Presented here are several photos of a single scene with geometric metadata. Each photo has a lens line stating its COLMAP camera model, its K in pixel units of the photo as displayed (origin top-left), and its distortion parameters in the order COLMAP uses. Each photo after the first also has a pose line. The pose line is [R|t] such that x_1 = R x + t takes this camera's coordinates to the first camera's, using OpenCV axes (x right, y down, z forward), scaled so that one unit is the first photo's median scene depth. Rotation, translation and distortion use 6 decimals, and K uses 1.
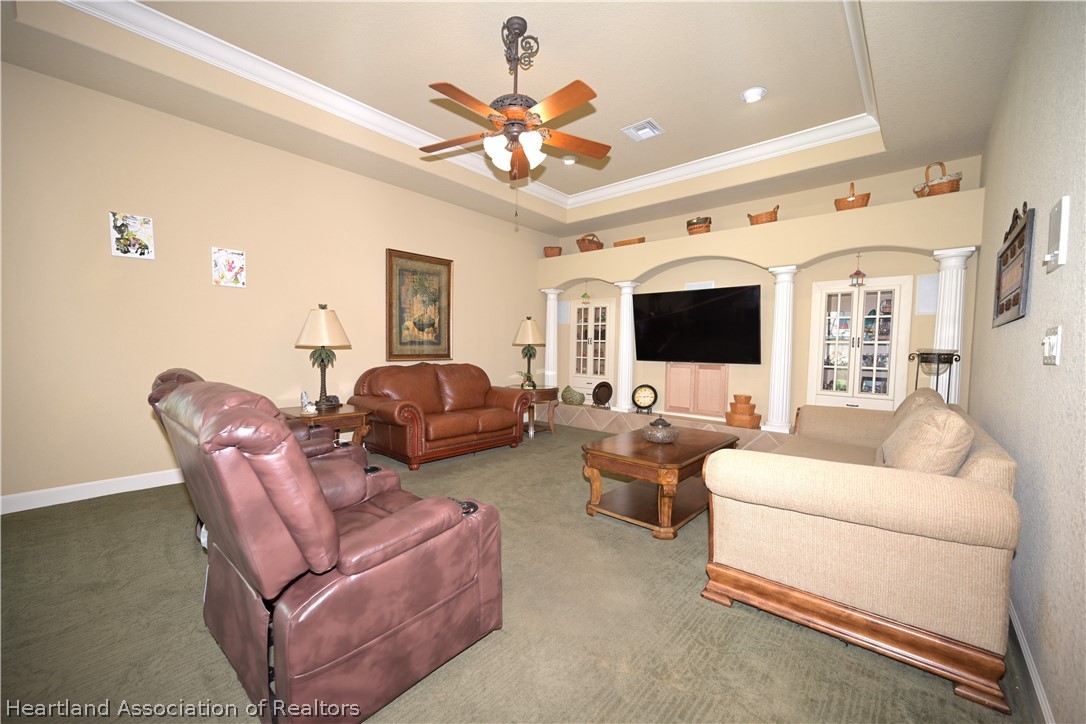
lens RADIAL K [[426.0, 0, 544.0], [0, 426.0, 369.6], [0, 0, 1]] dist [-0.001690, -0.000257]
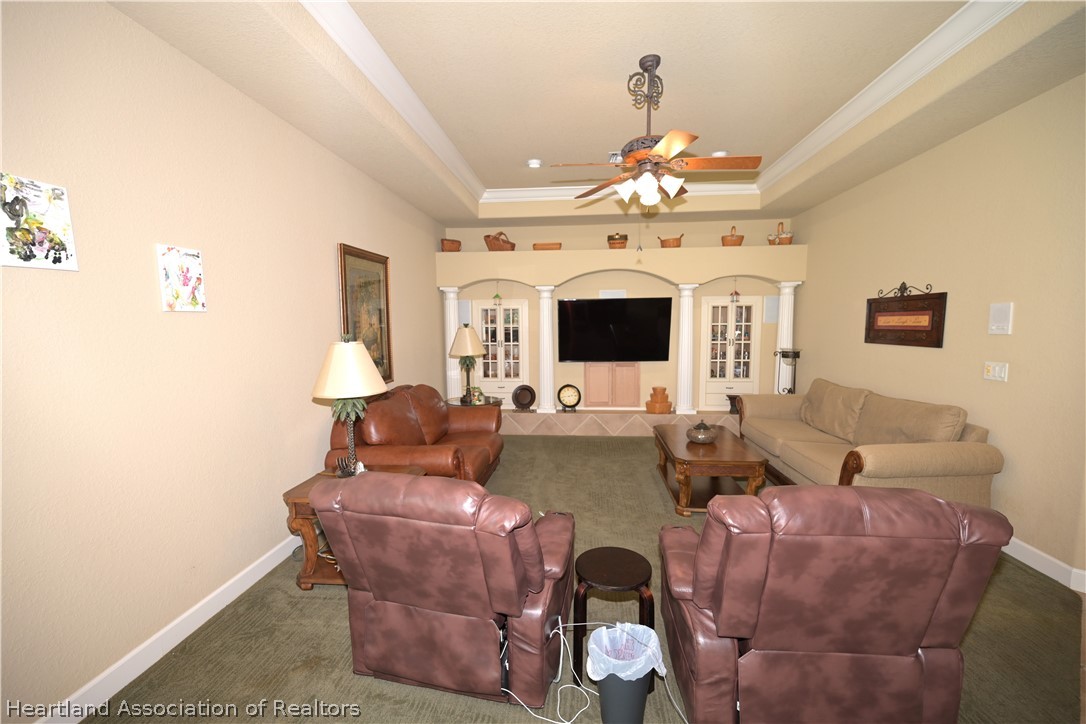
lens RADIAL K [[444.7, 0, 543.0], [0, 444.7, 362.0], [0, 0, 1]] dist [-0.012006, -0.000012]
pose [[0.806917, -0.078435, 0.585434, -0.488562], [0.055956, 0.996837, 0.056429, -0.092682], [-0.588009, -0.012775, 0.808754, 0.154664]]
